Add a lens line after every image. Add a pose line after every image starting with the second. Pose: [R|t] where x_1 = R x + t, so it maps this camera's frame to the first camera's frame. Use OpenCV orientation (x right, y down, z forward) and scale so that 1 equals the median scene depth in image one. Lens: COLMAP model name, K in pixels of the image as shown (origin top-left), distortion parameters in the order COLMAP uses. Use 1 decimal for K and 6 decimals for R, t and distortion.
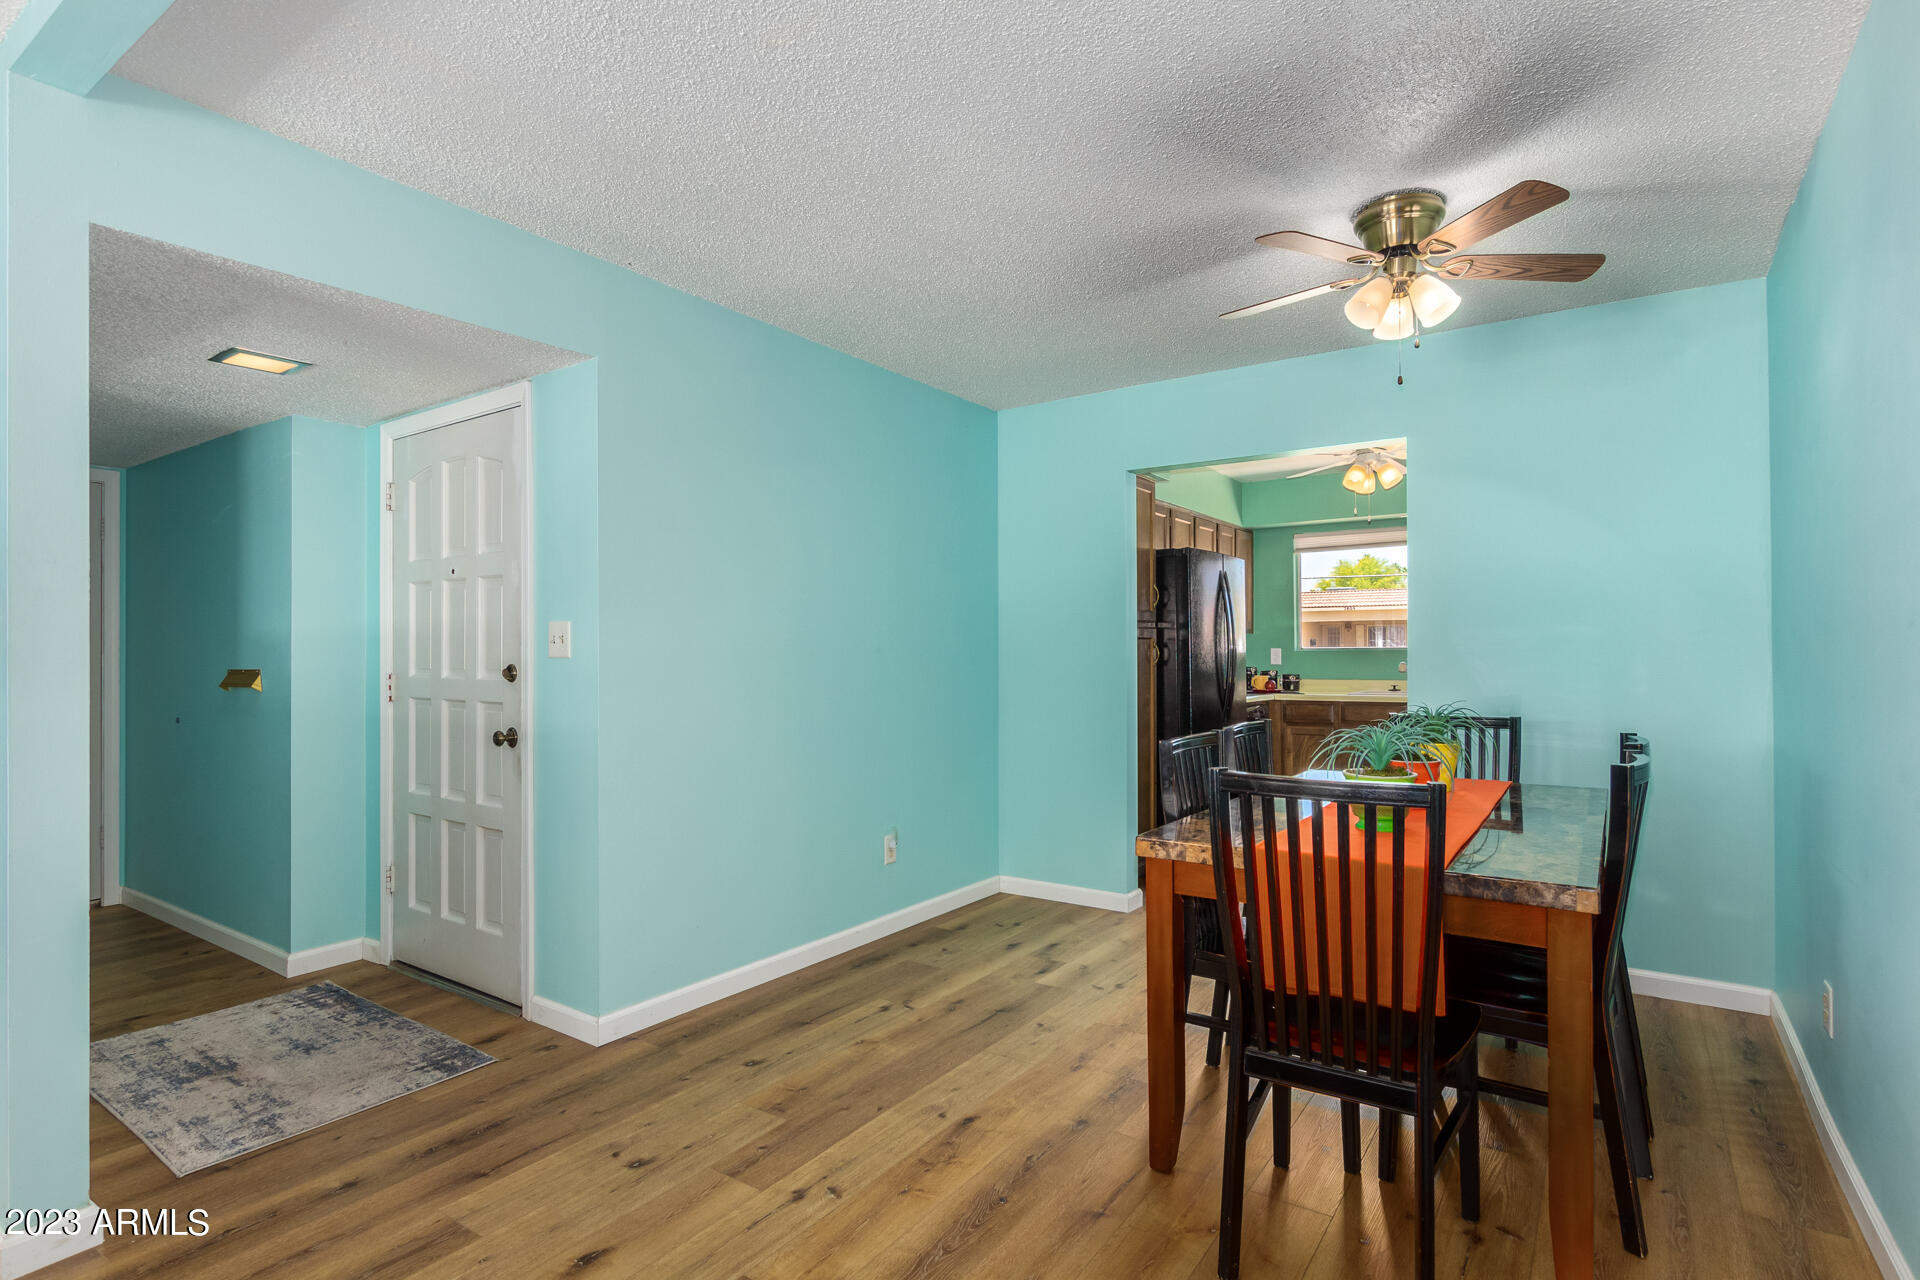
lens RADIAL K [[994.6, 0, 968.0], [0, 994.6, 630.0], [0, 0, 1]] dist [-0.001093, 0.000341]
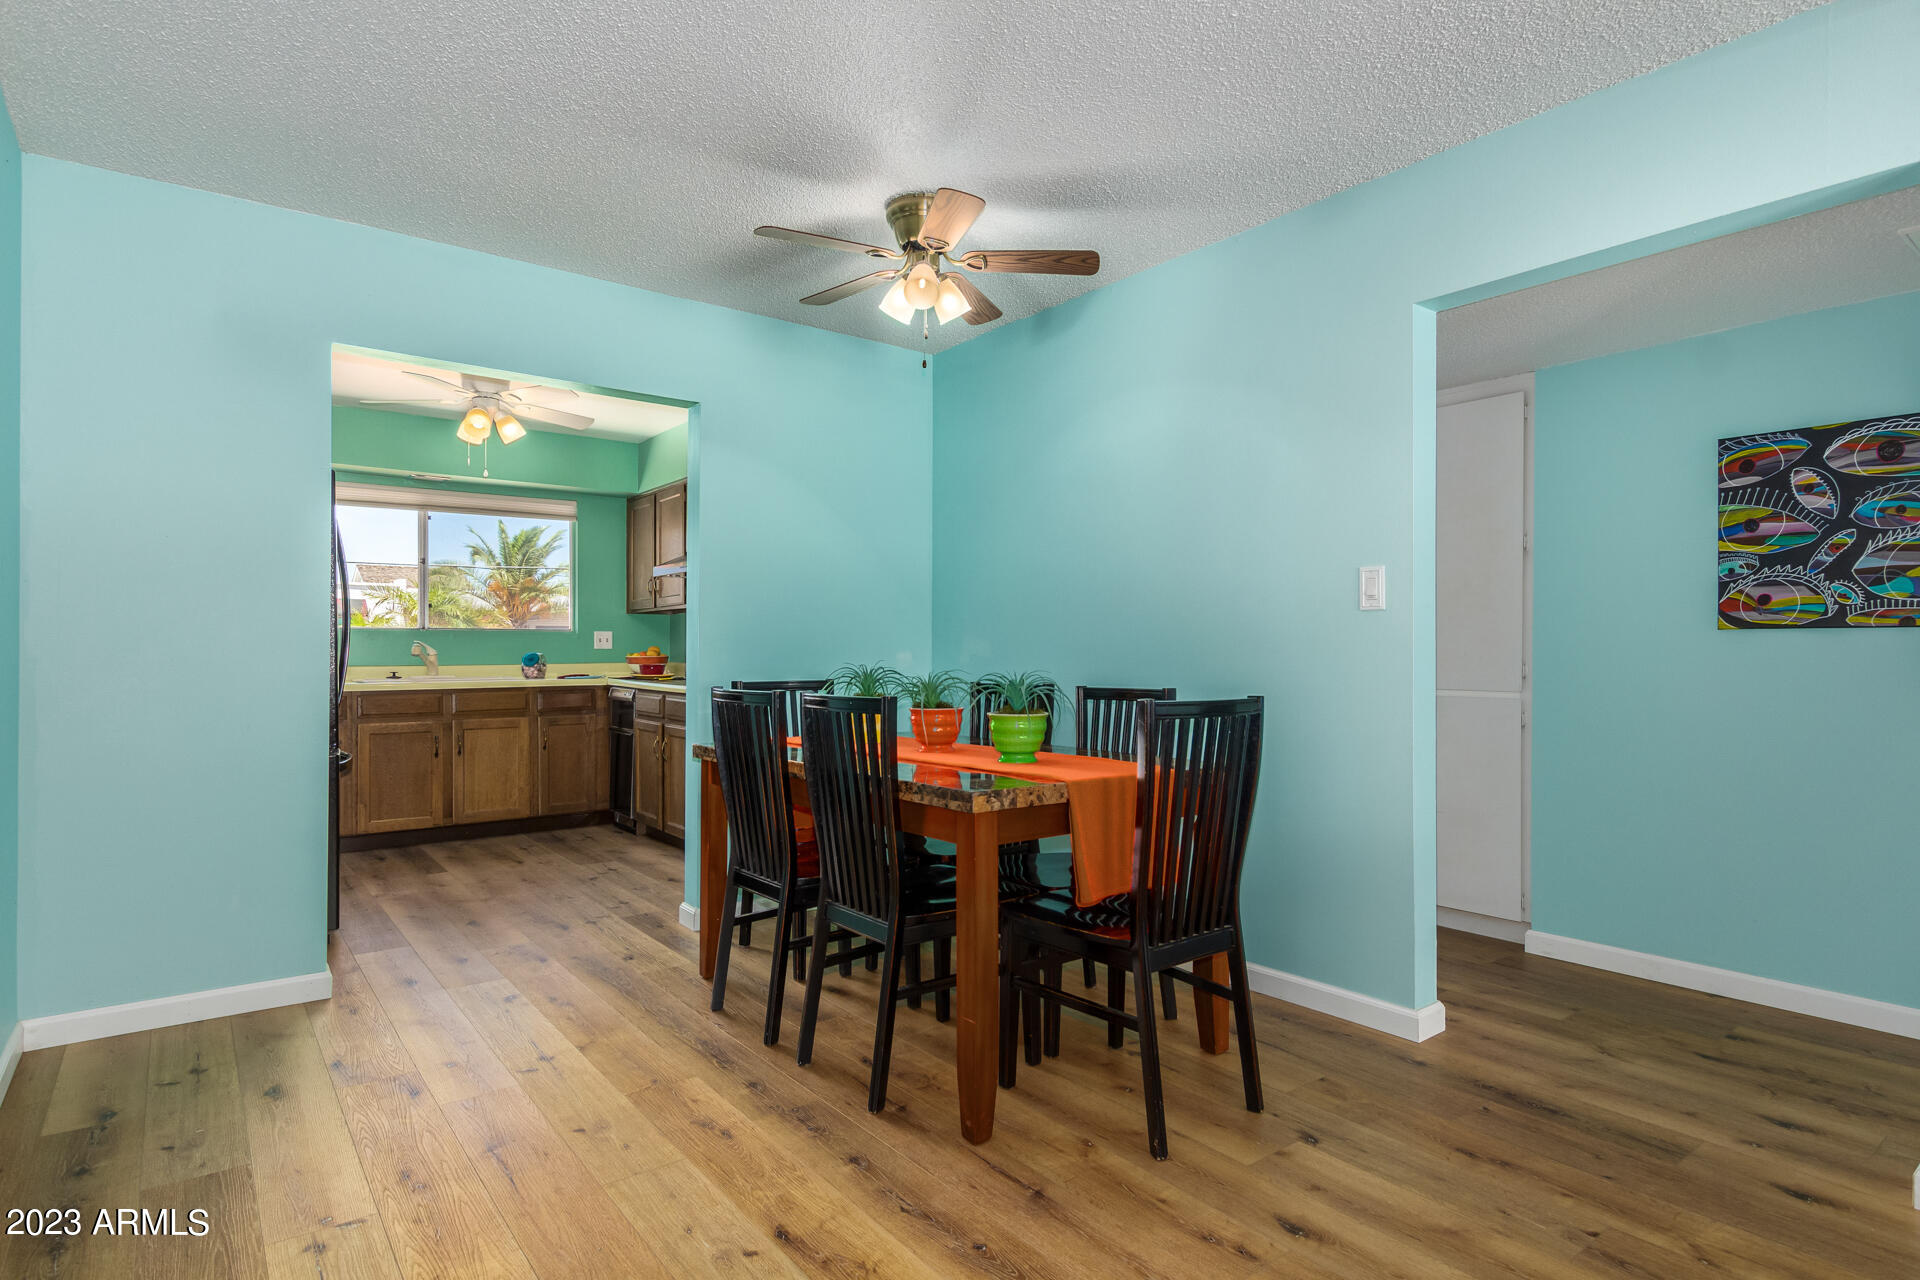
lens RADIAL K [[1015.4, 0, 1002.2], [0, 1015.4, 642.9], [0, 0, 1]] dist [0.000868, -0.001525]
pose [[0.286005, 0.009097, 0.958185, -0.257724], [-0.017013, 0.999846, -0.004414, 0.025759], [-0.958077, -0.015039, 0.286116, 0.251655]]
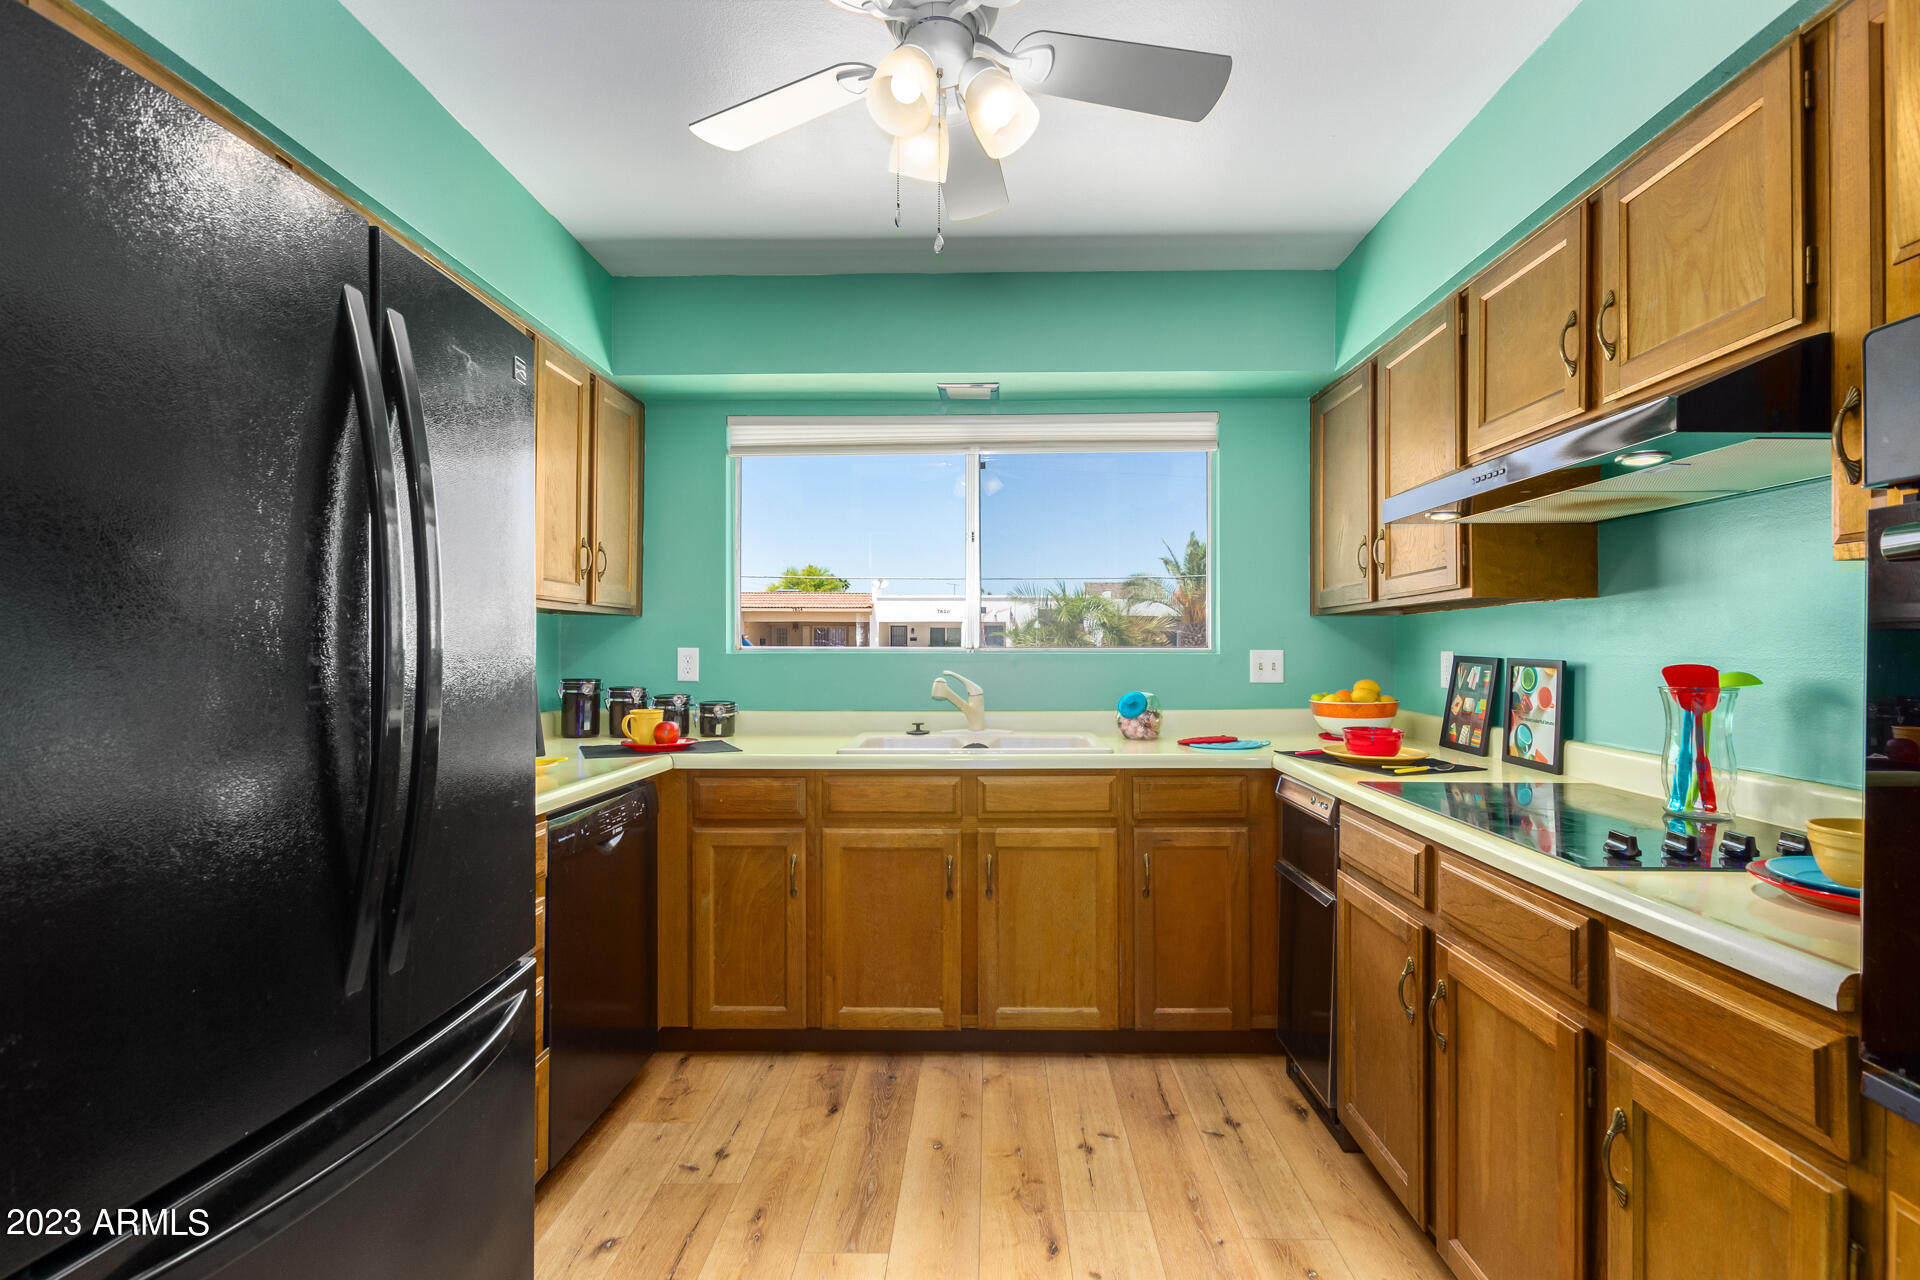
lens RADIAL K [[877.4, 0, 972.4], [0, 877.4, 642.9], [0, 0, 1]] dist [0.000589, -0.003455]
pose [[0.842542, 0.006896, 0.538586, 0.212091], [-0.013711, 0.999869, 0.008646, 0.011230], [-0.538456, -0.014669, 0.842526, 0.611576]]
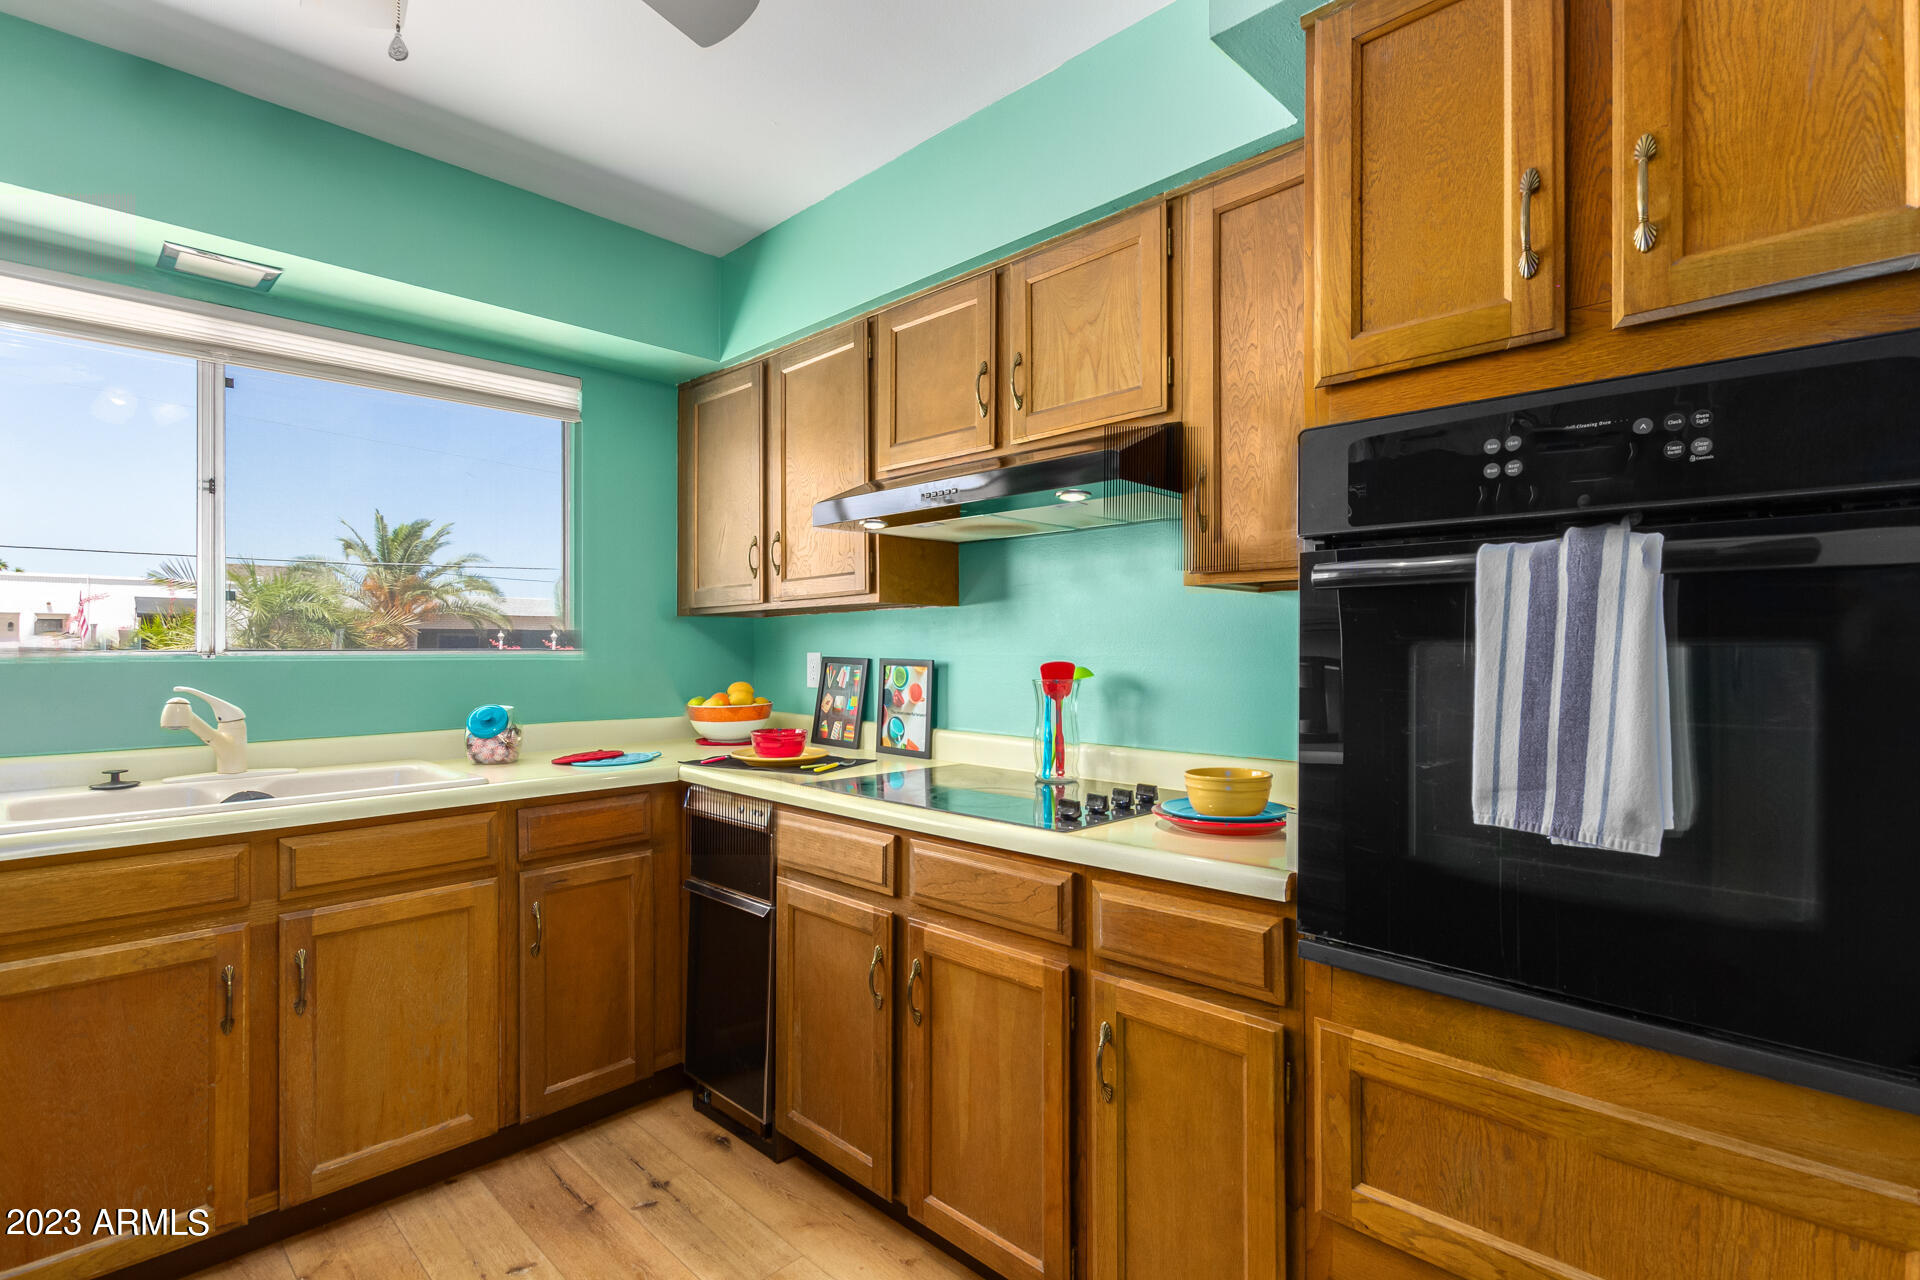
lens RADIAL K [[921.8, 0, 966.8], [0, 921.8, 644.2], [0, 0, 1]] dist [0.004246, -0.000856]
pose [[0.177375, 0.008265, 0.984109, 0.186254], [-0.016332, 0.999852, -0.005454, 0.012808], [-0.984008, -0.015105, 0.177484, 0.681693]]
